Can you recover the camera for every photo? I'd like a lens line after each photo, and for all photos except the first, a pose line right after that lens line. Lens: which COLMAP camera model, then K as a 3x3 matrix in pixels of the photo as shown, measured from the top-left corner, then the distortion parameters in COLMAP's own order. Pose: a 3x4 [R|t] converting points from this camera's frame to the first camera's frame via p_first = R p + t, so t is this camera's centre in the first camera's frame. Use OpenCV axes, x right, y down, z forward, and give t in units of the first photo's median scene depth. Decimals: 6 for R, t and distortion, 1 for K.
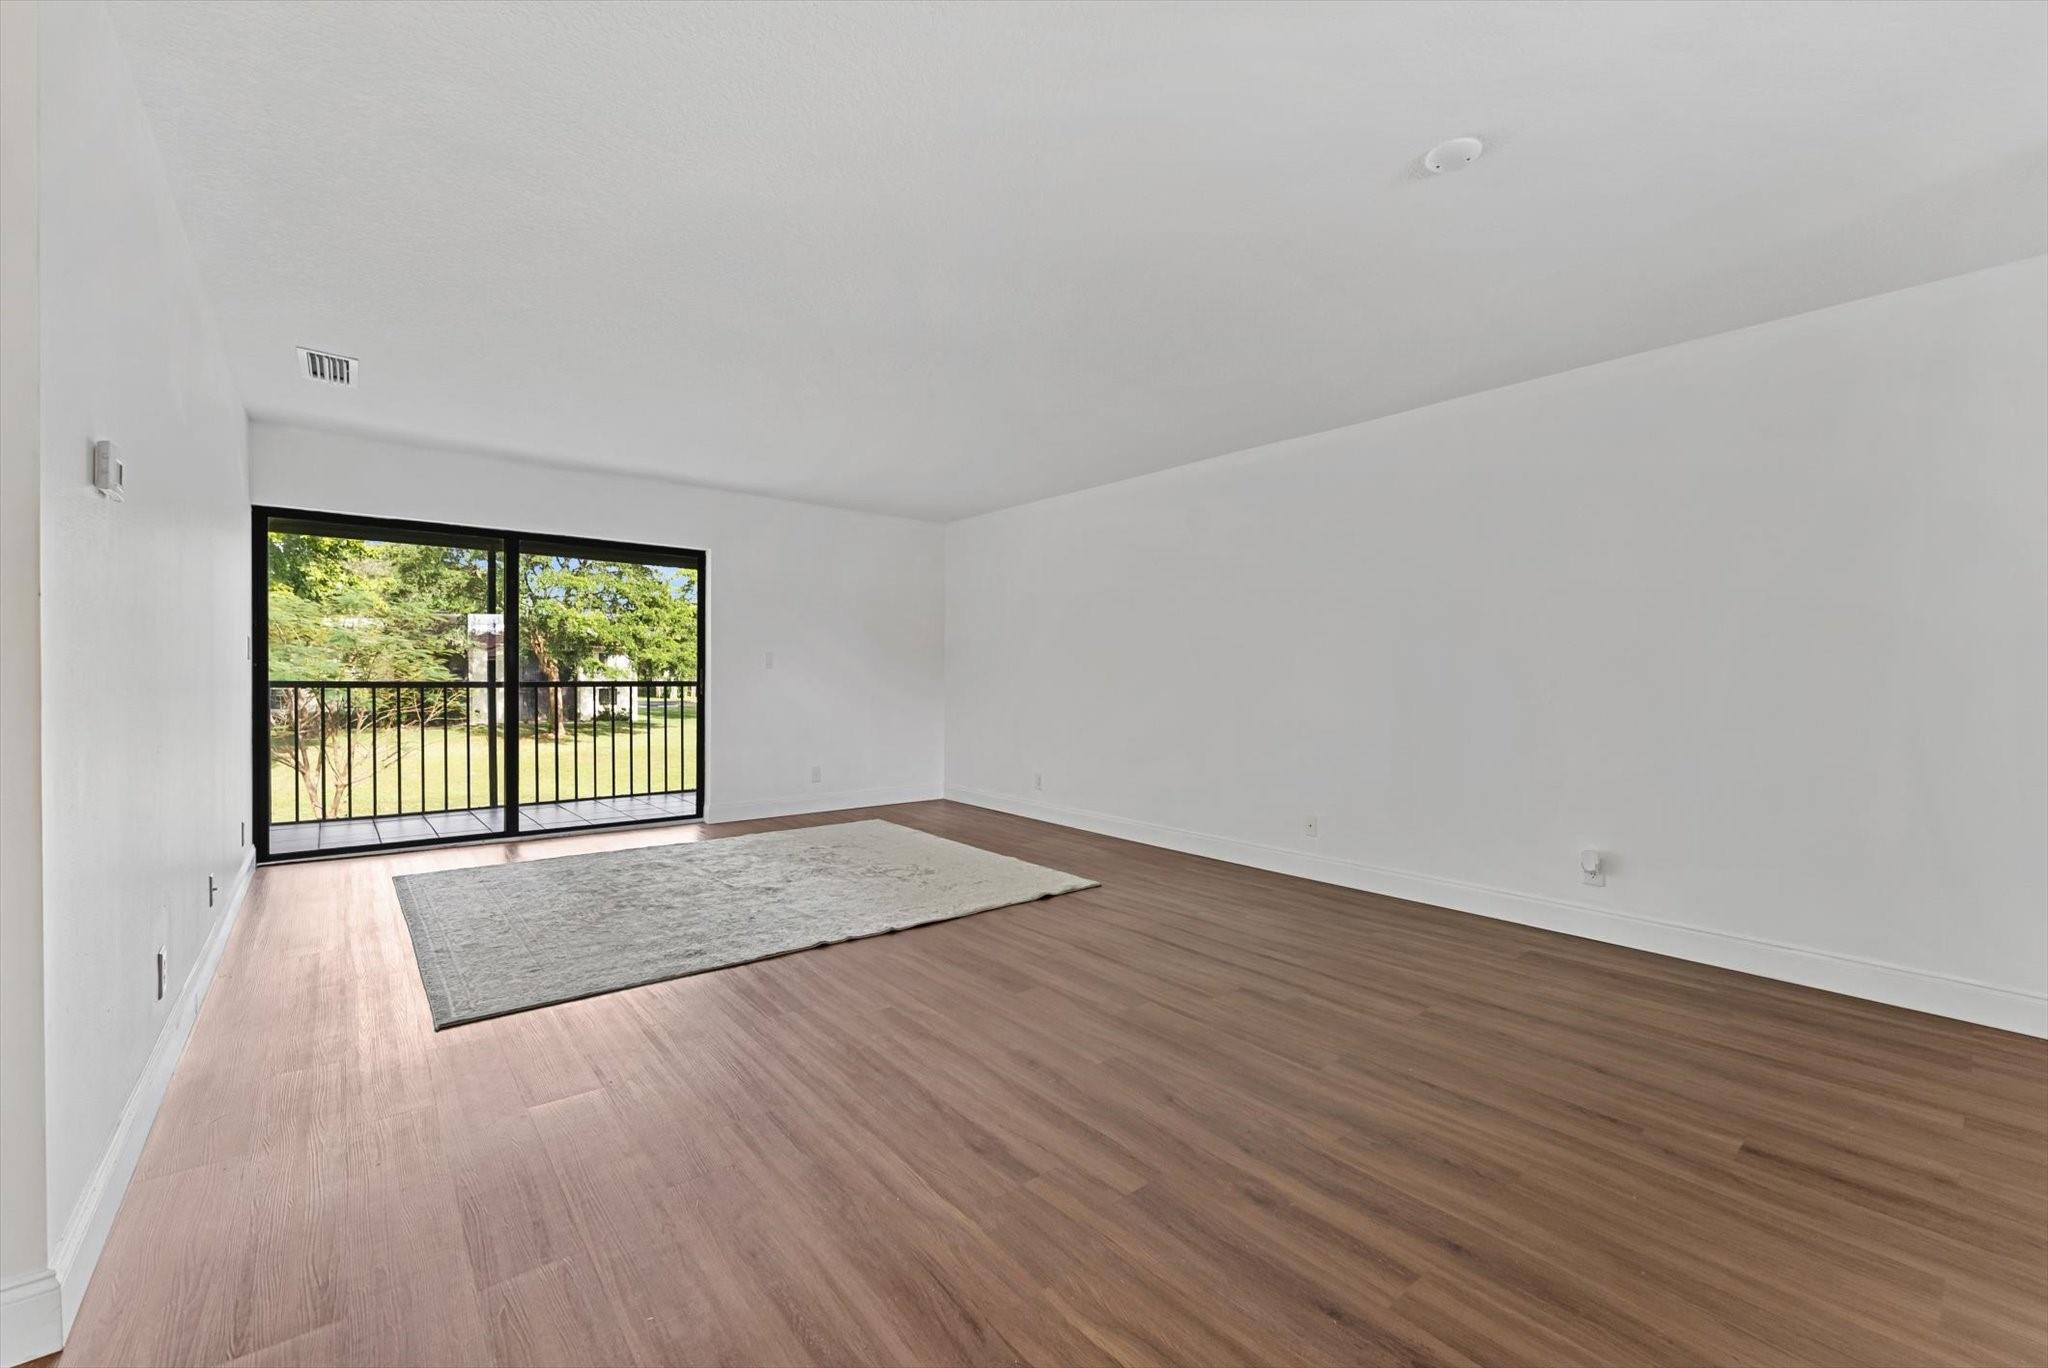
lens RADIAL K [[824.8, 0, 1013.4], [0, 824.8, 681.7], [0, 0, 1]] dist [-0.000399, -0.000121]
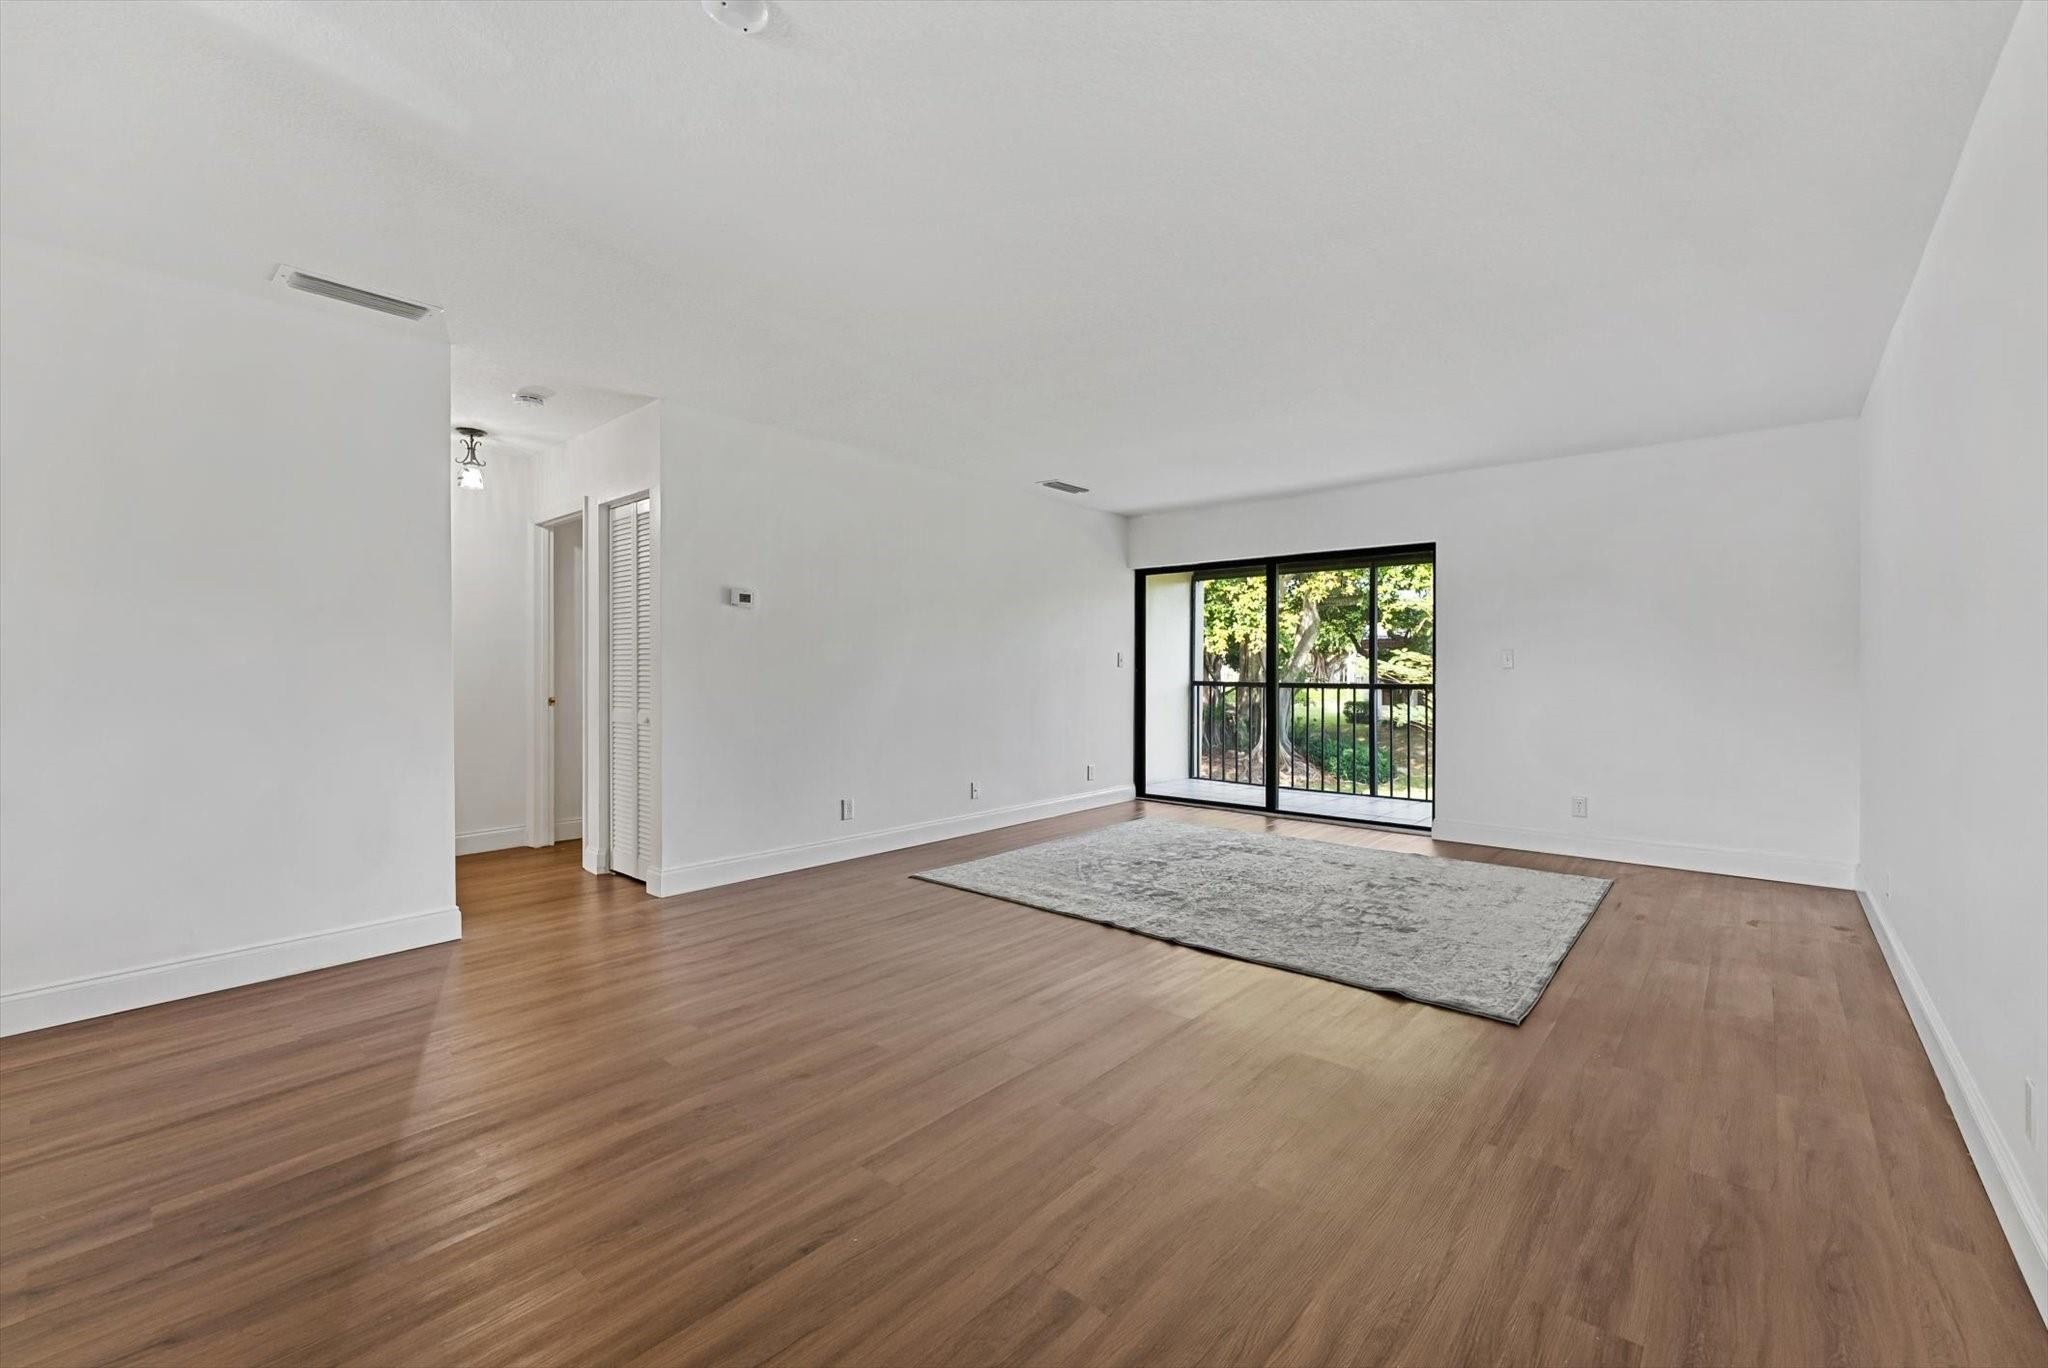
lens RADIAL K [[834.4, 0, 1026.1], [0, 834.4, 659.7], [0, 0, 1]] dist [0.001189, -0.000273]
pose [[0.167050, -0.022216, -0.985698, 0.521142], [-0.008662, 0.999674, -0.023999, -0.001144], [0.985910, 0.012547, 0.166803, 0.439219]]
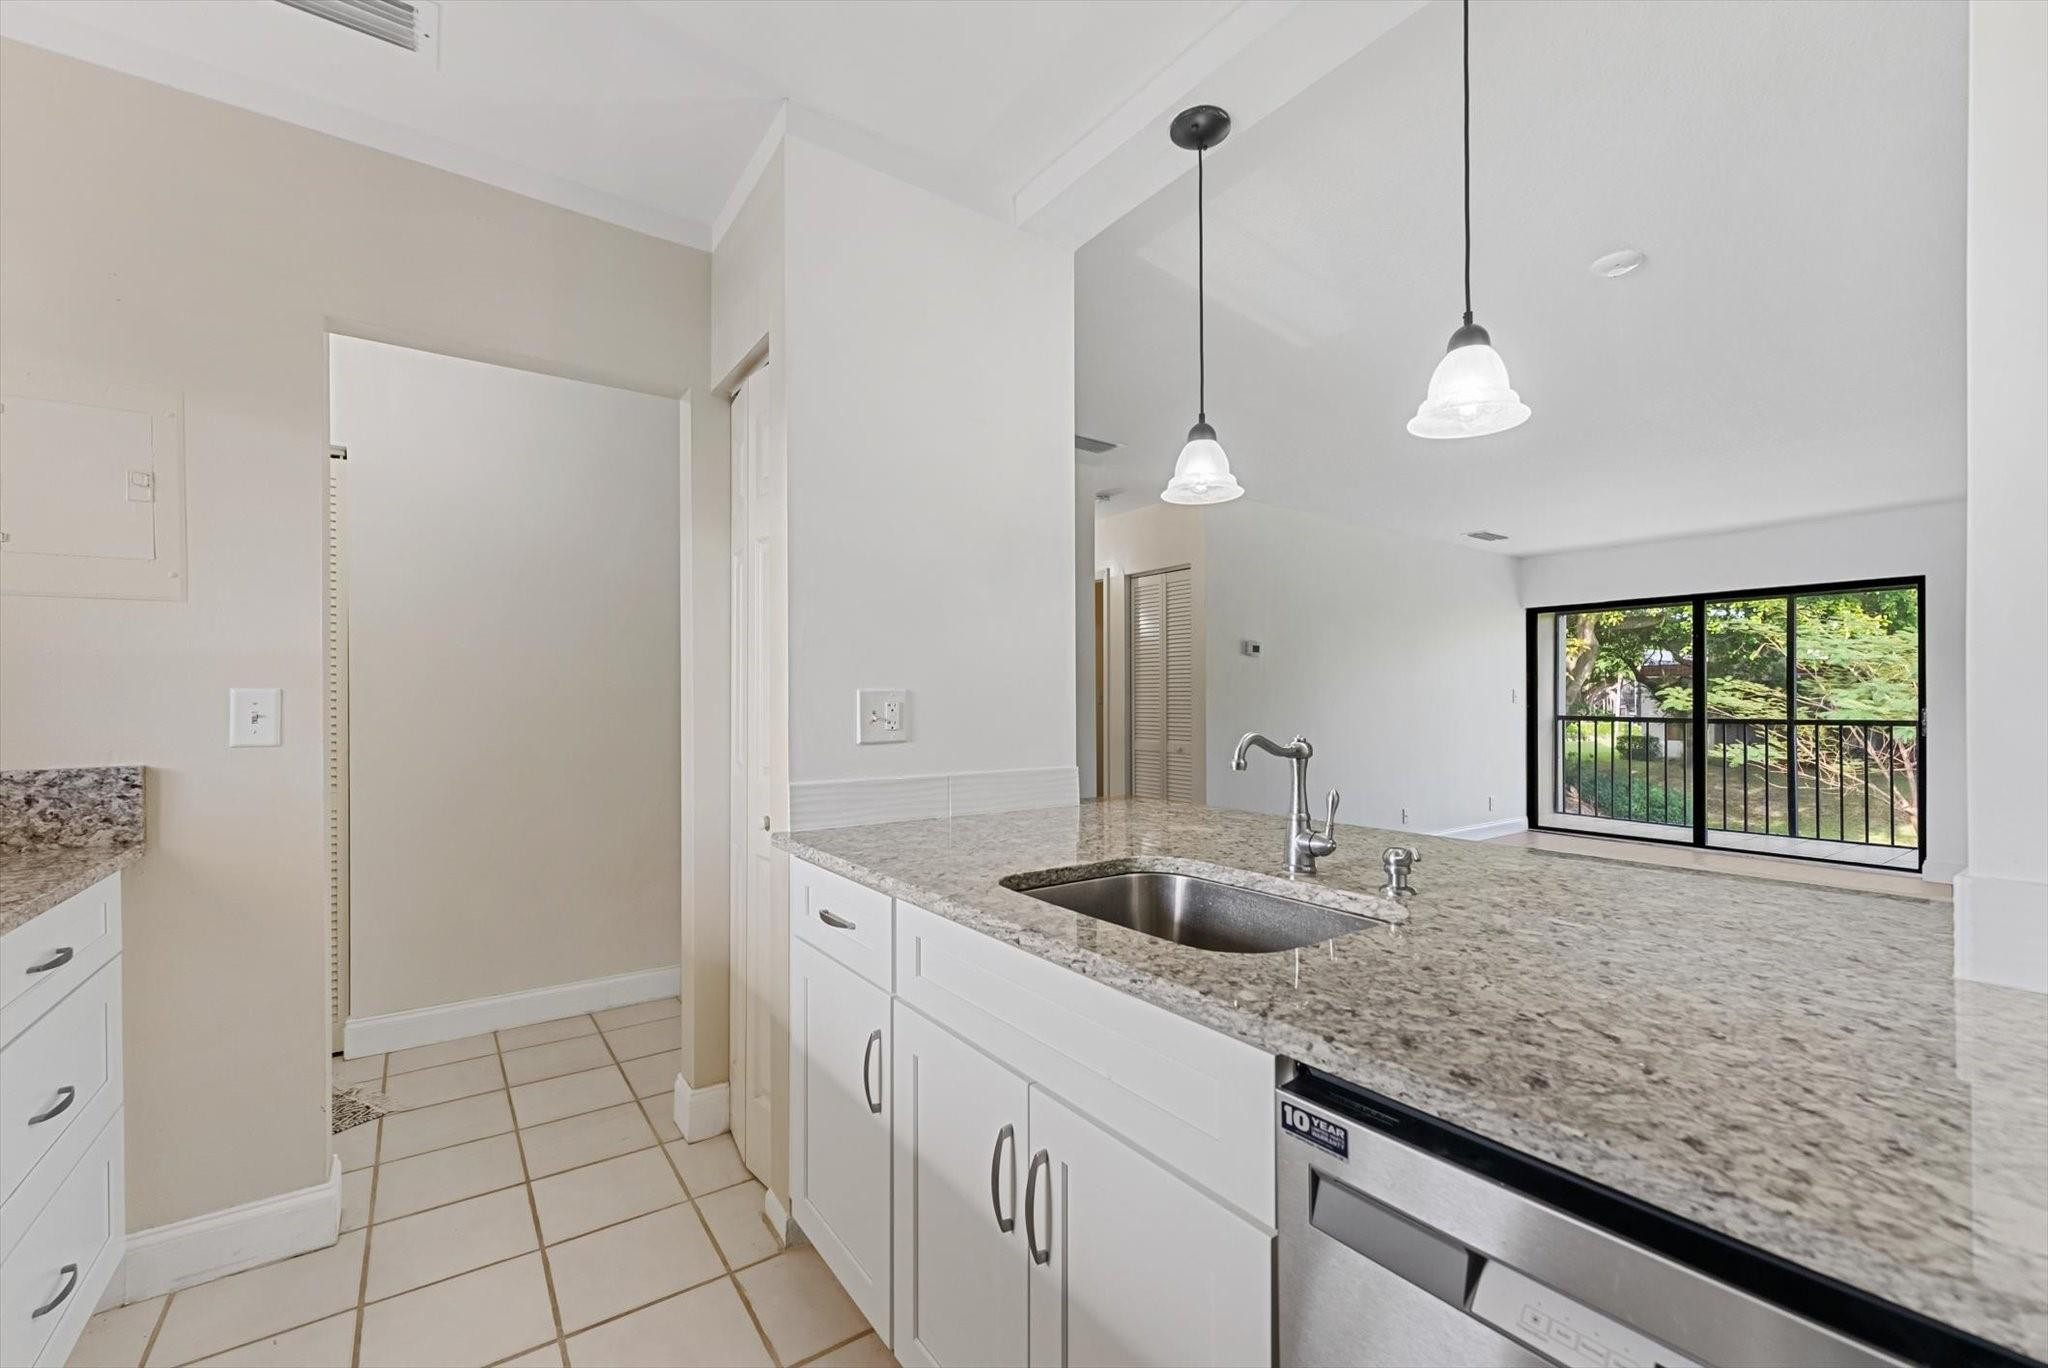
lens RADIAL K [[824.8, 0, 1013.4], [0, 824.8, 681.7], [0, 0, 1]] dist [-0.000399, -0.000121]
pose [[-0.086262, -0.032623, -0.995738, 0.666225], [-0.009512, 0.999445, -0.031921, -0.005948], [0.996227, 0.006718, -0.086524, 0.106488]]
